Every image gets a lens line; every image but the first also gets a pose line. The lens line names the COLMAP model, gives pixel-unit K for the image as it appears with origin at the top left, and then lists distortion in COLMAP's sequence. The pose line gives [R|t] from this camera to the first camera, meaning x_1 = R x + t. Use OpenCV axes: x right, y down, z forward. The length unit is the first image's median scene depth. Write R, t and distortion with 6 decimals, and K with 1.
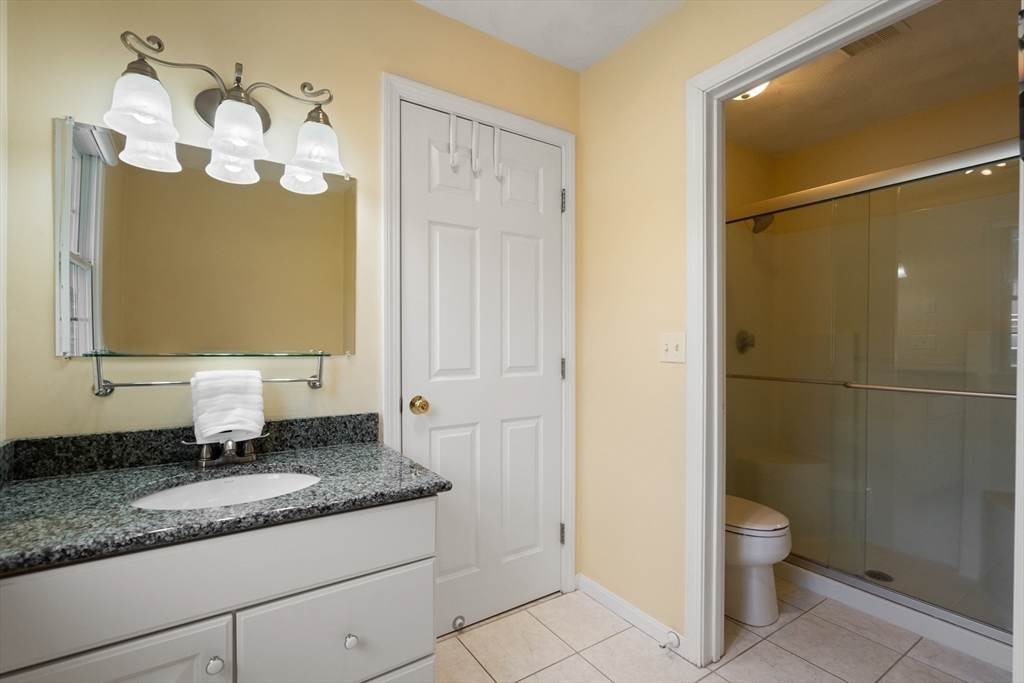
lens RADIAL K [[472.4, 0, 512.4], [0, 472.4, 341.1], [0, 0, 1]] dist [-0.002596, 0.002494]
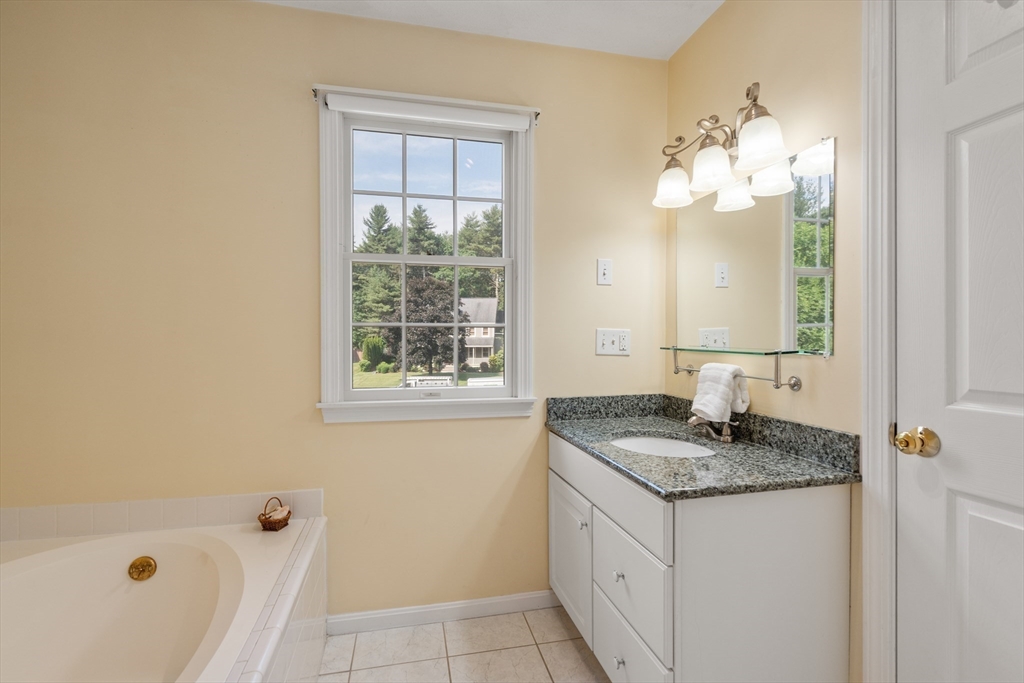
lens RADIAL K [[472.4, 0, 508.2], [0, 472.4, 339.0], [0, 0, 1]] dist [-0.002596, 0.002494]
pose [[-0.362641, -0.010145, -0.931874, 0.658441], [-0.005152, 0.999947, -0.008881, 0.010840], [0.931915, 0.001581, -0.362674, 0.825902]]
